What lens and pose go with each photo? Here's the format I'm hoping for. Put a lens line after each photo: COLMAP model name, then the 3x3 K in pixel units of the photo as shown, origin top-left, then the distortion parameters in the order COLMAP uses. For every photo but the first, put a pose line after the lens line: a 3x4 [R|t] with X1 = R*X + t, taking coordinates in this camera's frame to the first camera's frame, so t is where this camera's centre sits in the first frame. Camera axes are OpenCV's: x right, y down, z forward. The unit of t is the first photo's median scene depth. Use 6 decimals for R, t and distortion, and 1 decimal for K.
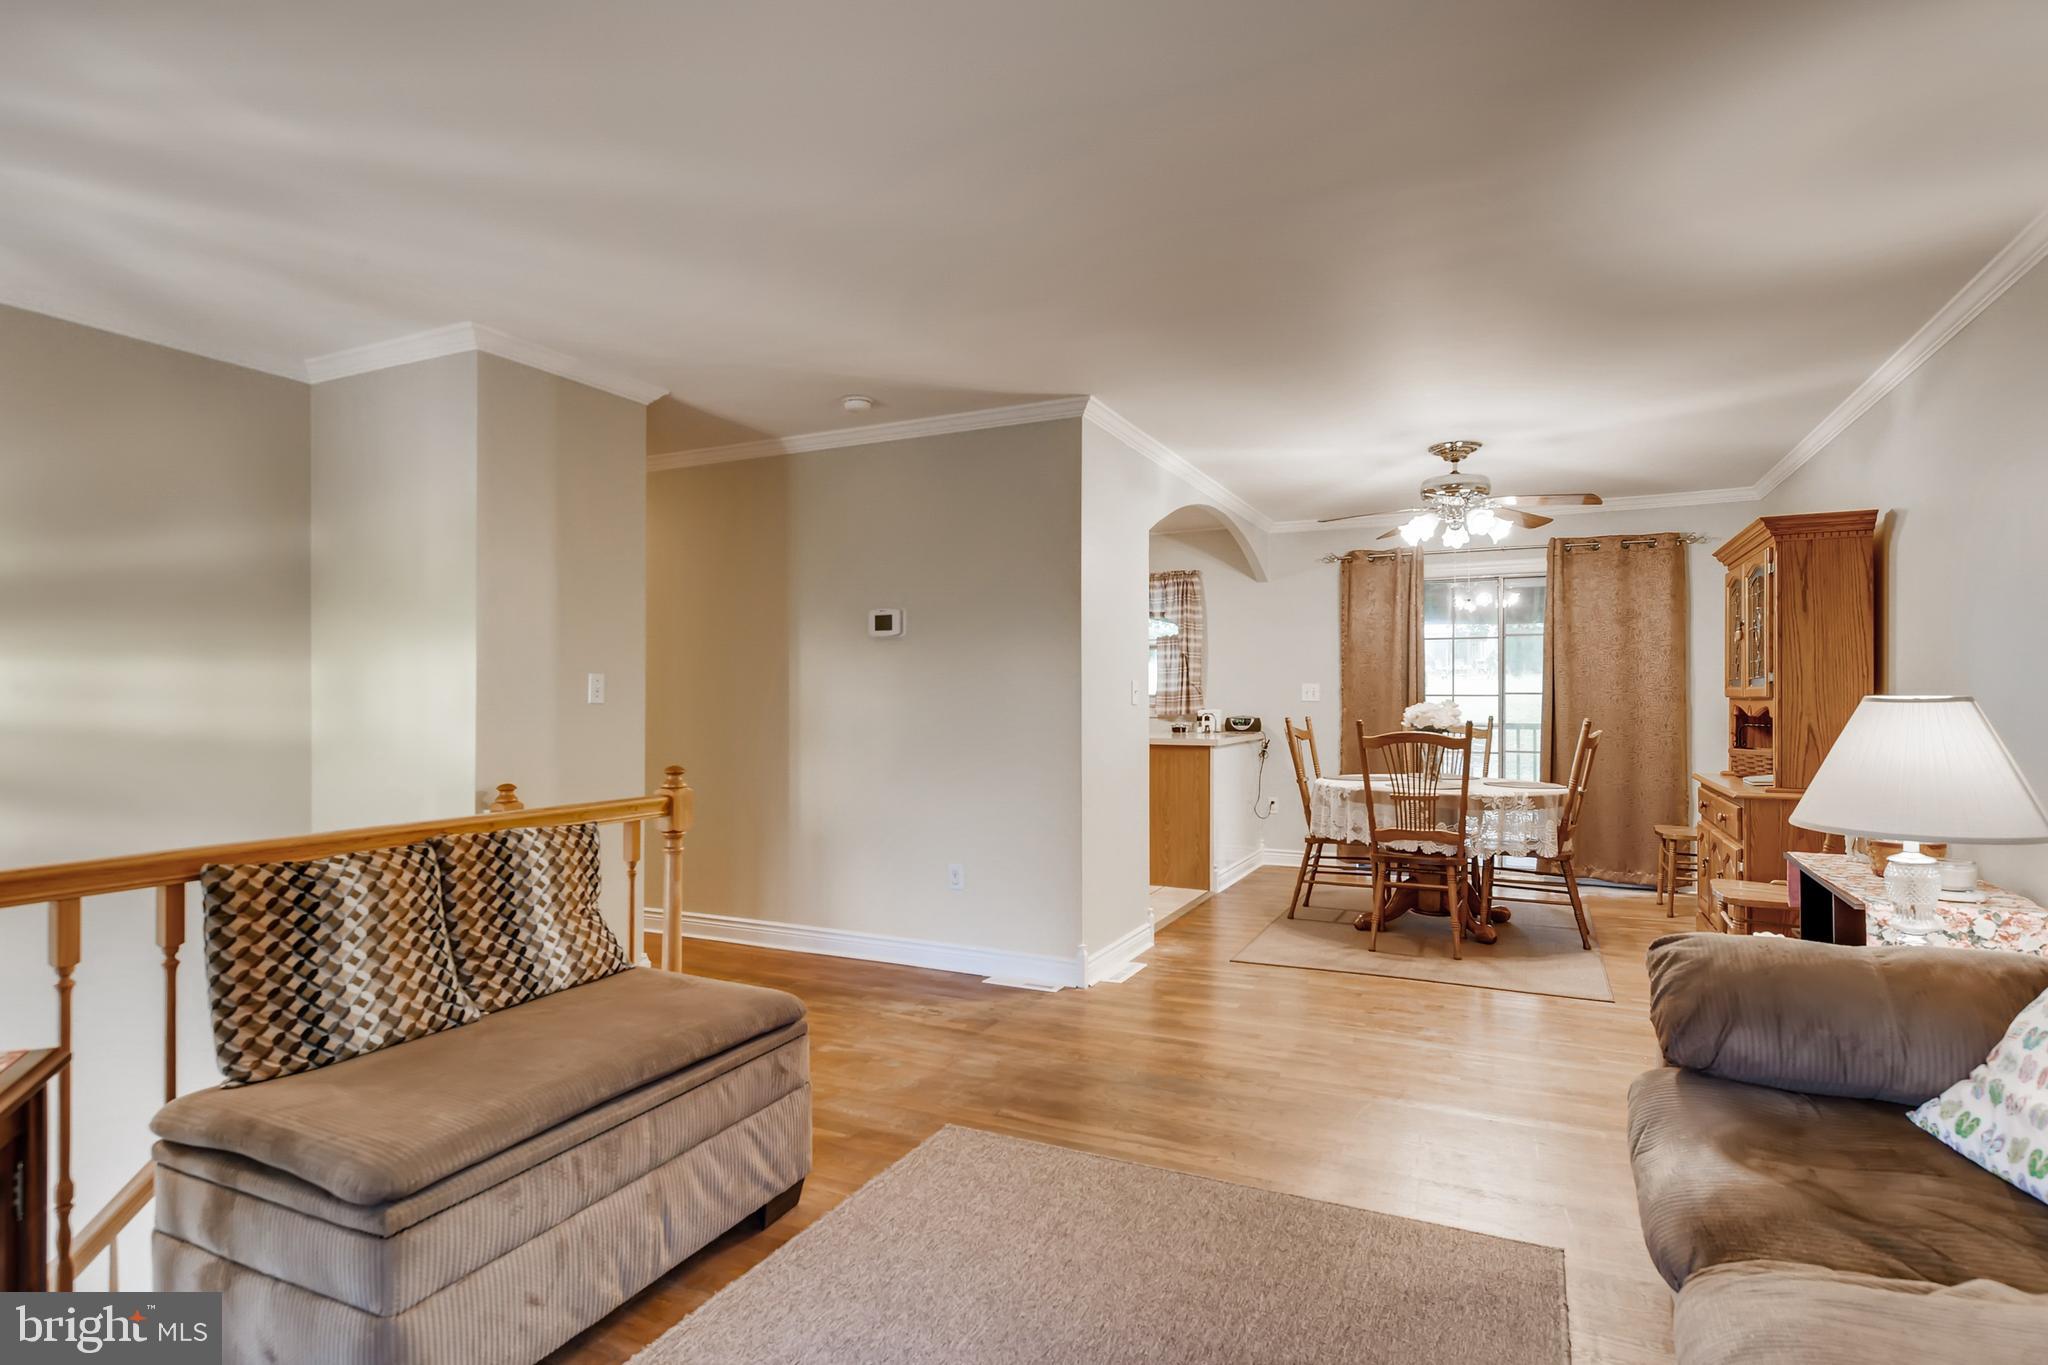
lens RADIAL K [[1034.6, 0, 1019.4], [0, 1034.6, 688.4], [0, 0, 1]] dist [0.000419, -0.000057]
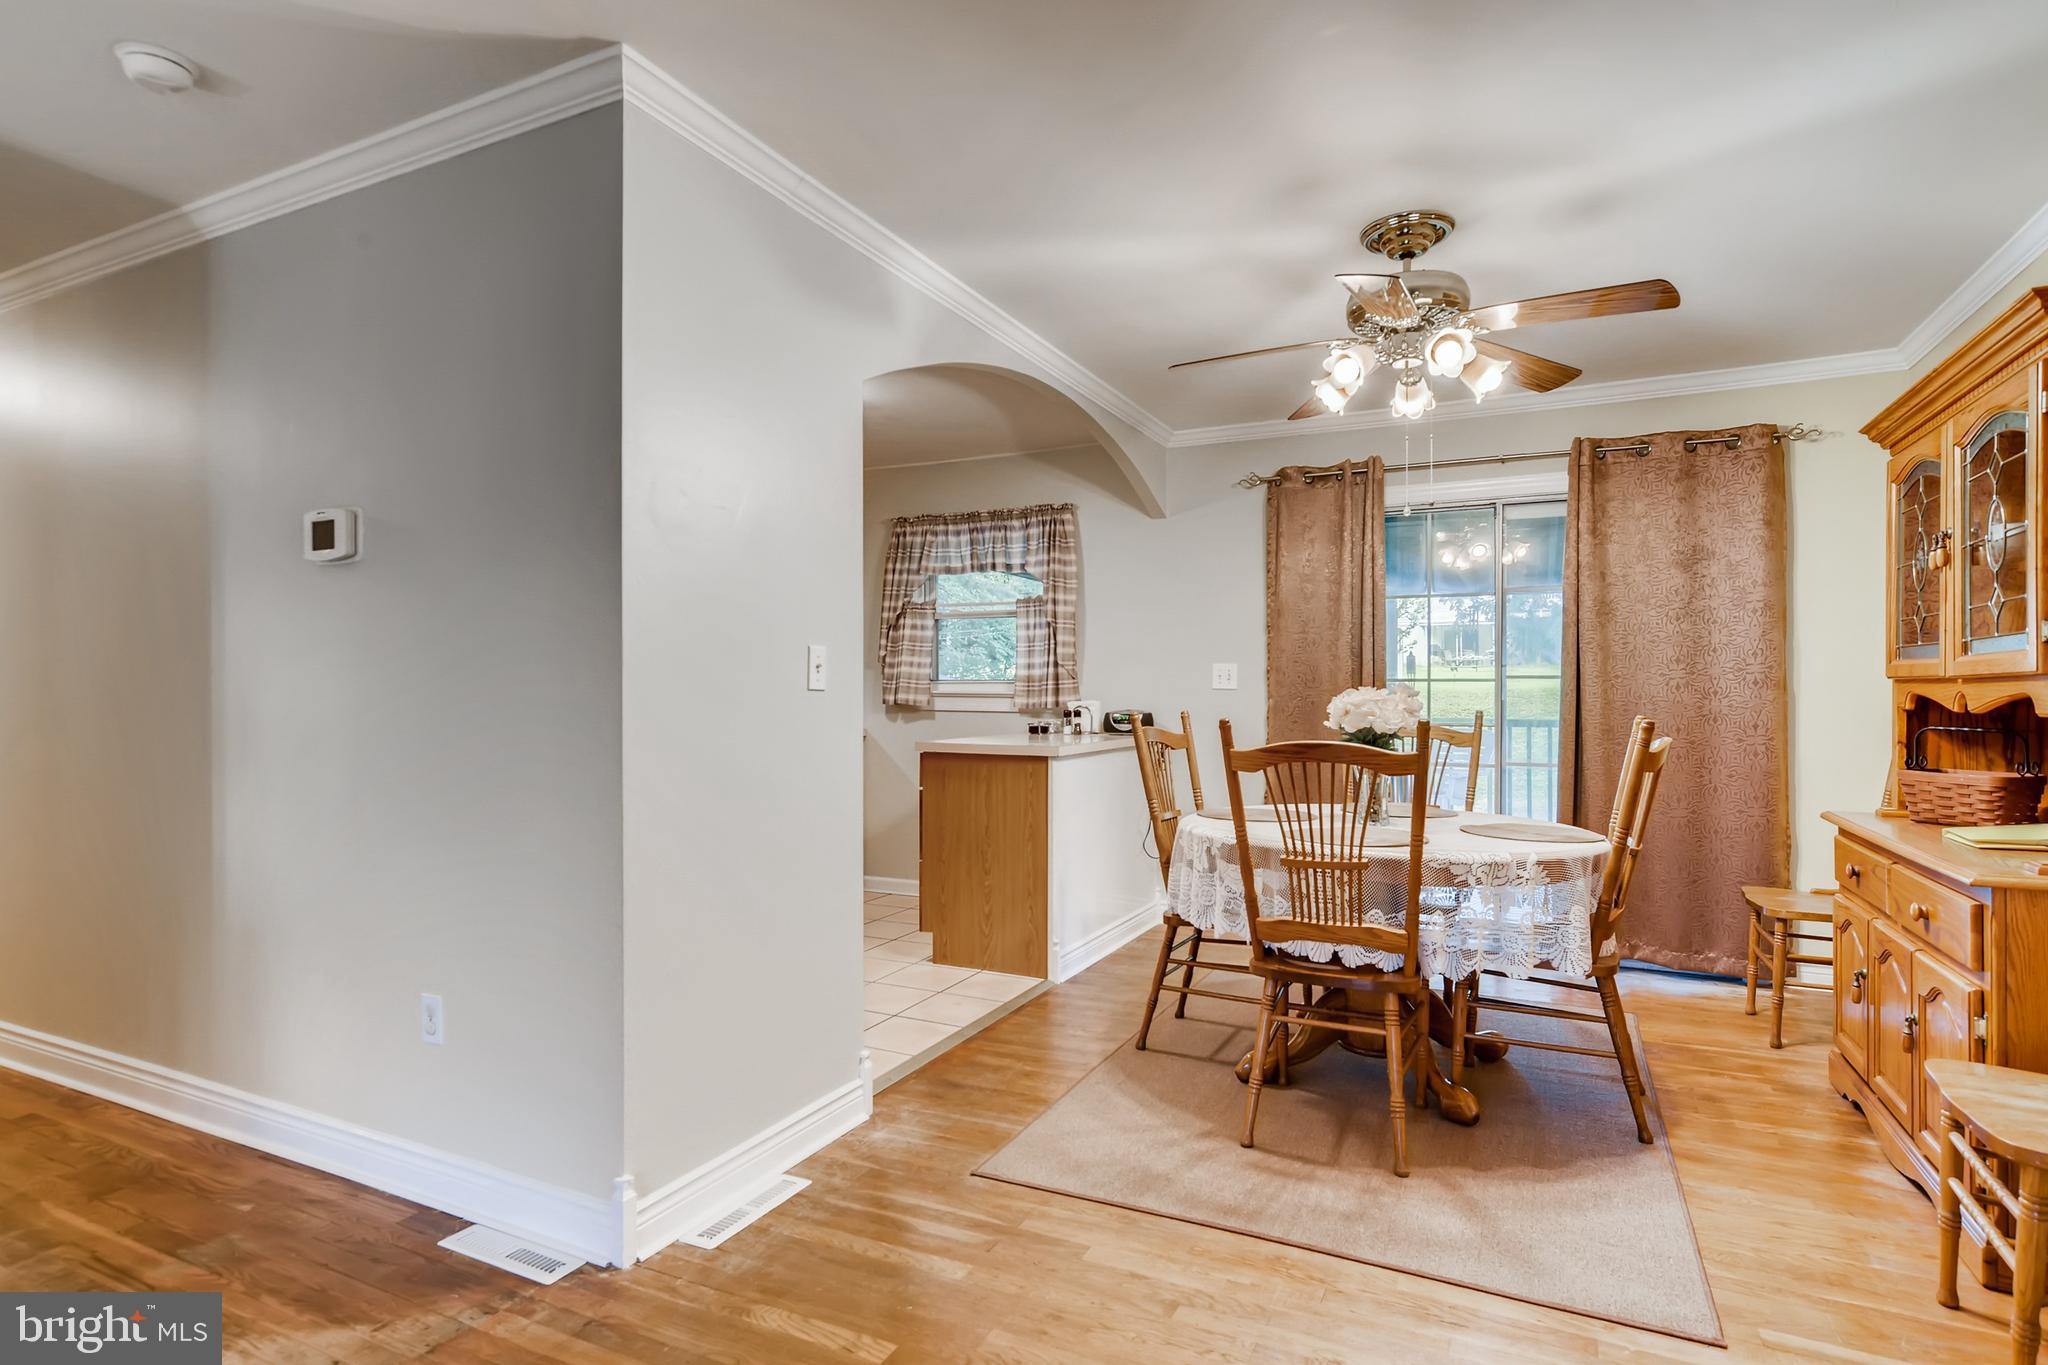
lens RADIAL K [[1044.1, 0, 1024.0], [0, 1044.1, 682.5], [0, 0, 1]] dist [0.002099, 0.000694]
pose [[0.999991, 0.001164, -0.004196, 0.178017], [-0.001160, 0.999999, 0.001055, 0.008873], [0.004197, -0.001050, 0.999991, 0.357055]]
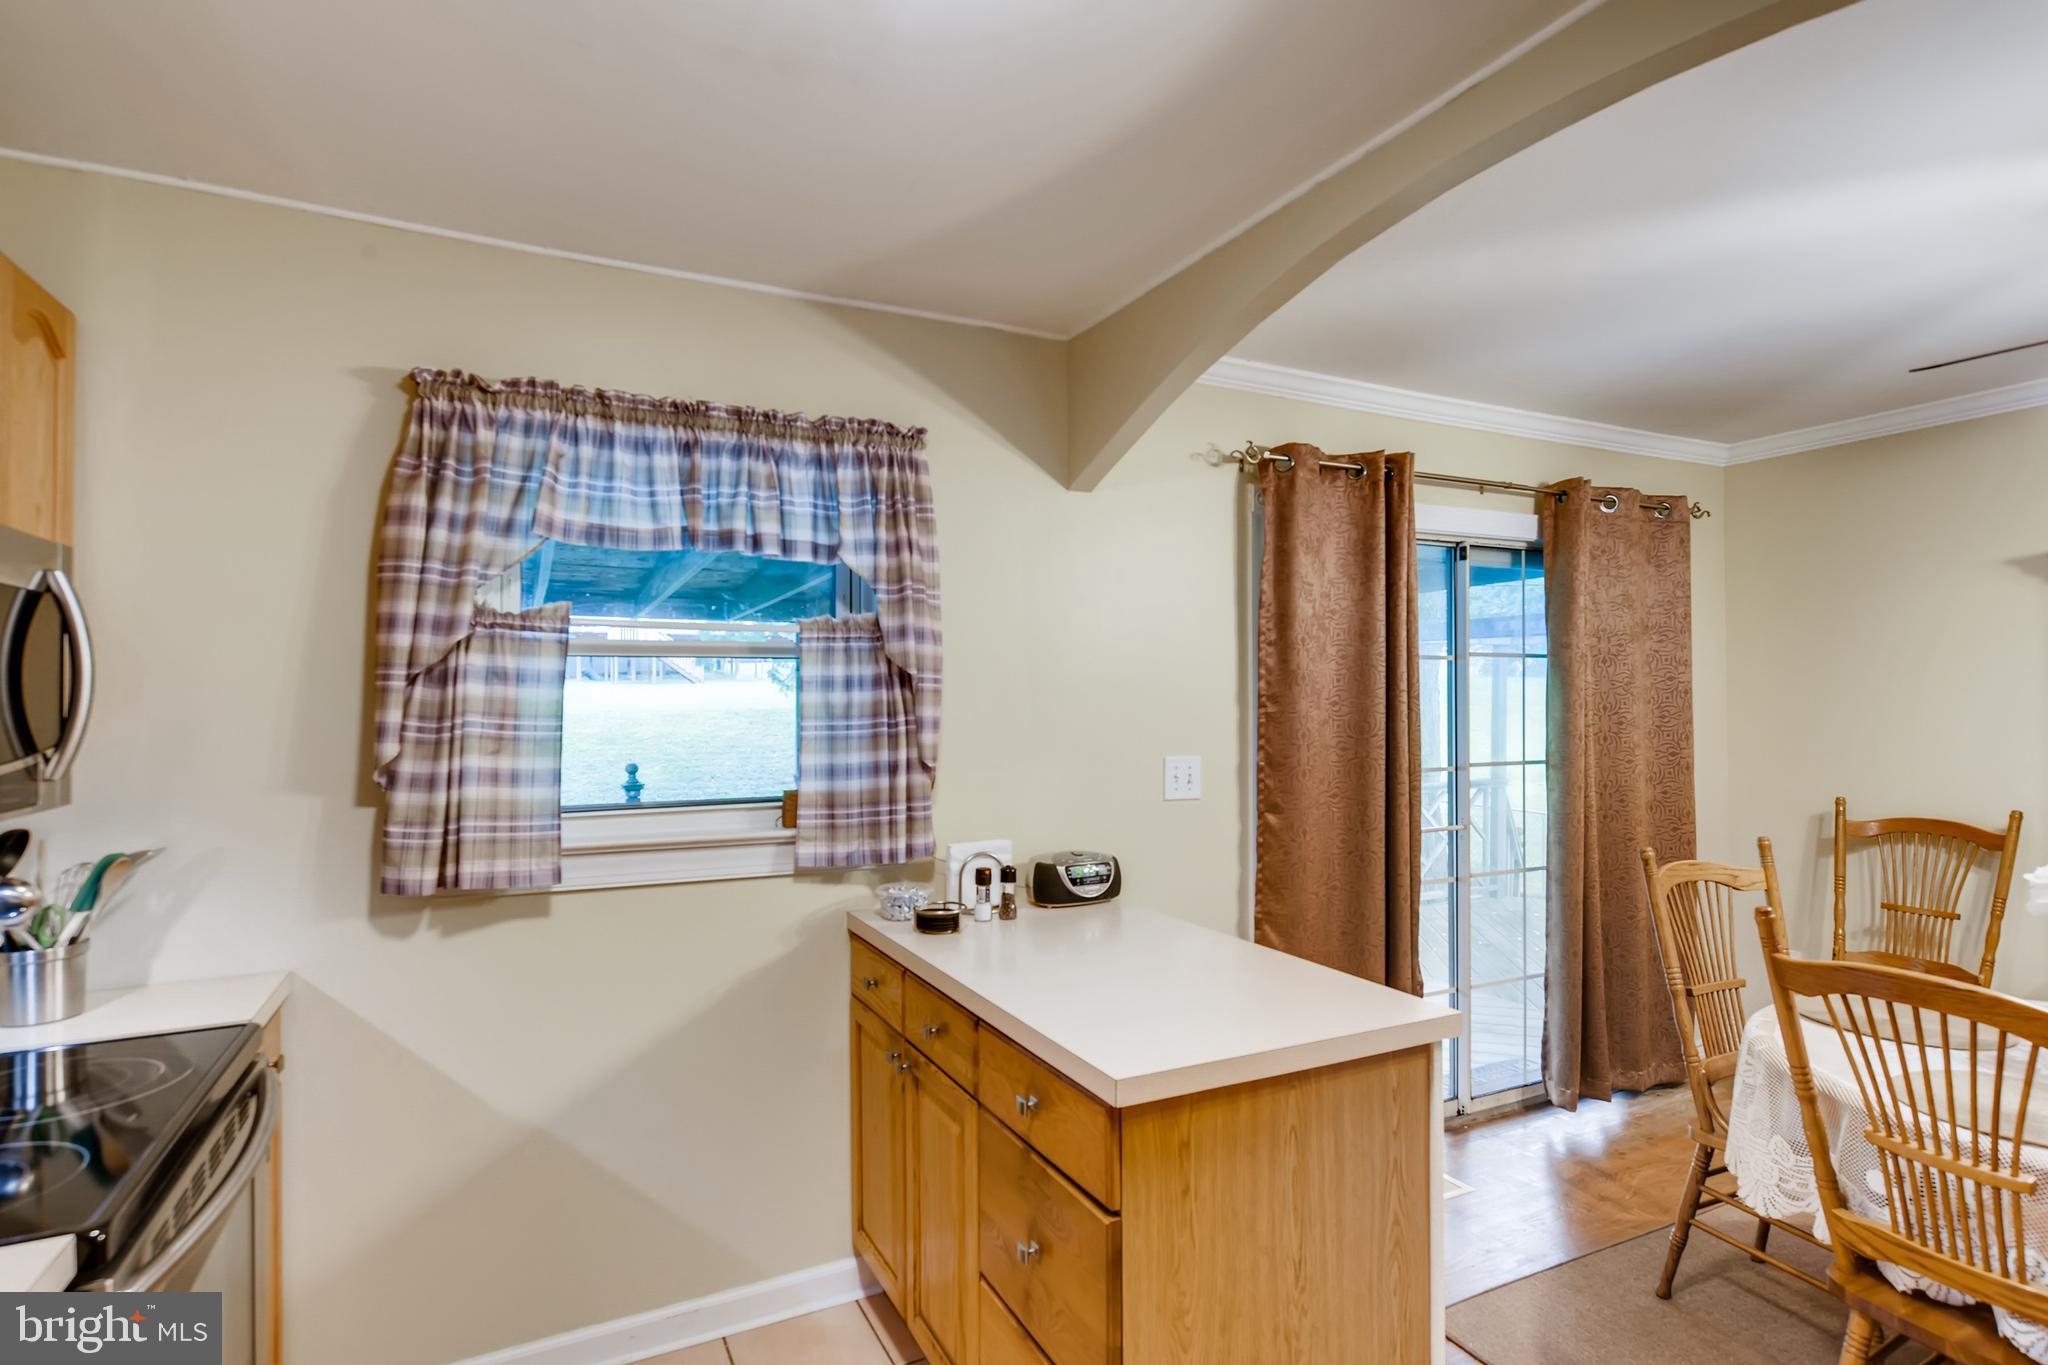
lens RADIAL K [[1044.1, 0, 1024.0], [0, 1044.1, 682.5], [0, 0, 1]] dist [0.002099, 0.000694]
pose [[0.609661, 0.007046, 0.792631, -0.096948], [-0.002201, 0.999972, -0.007196, -0.036039], [-0.792659, 0.002643, 0.609659, 0.949908]]
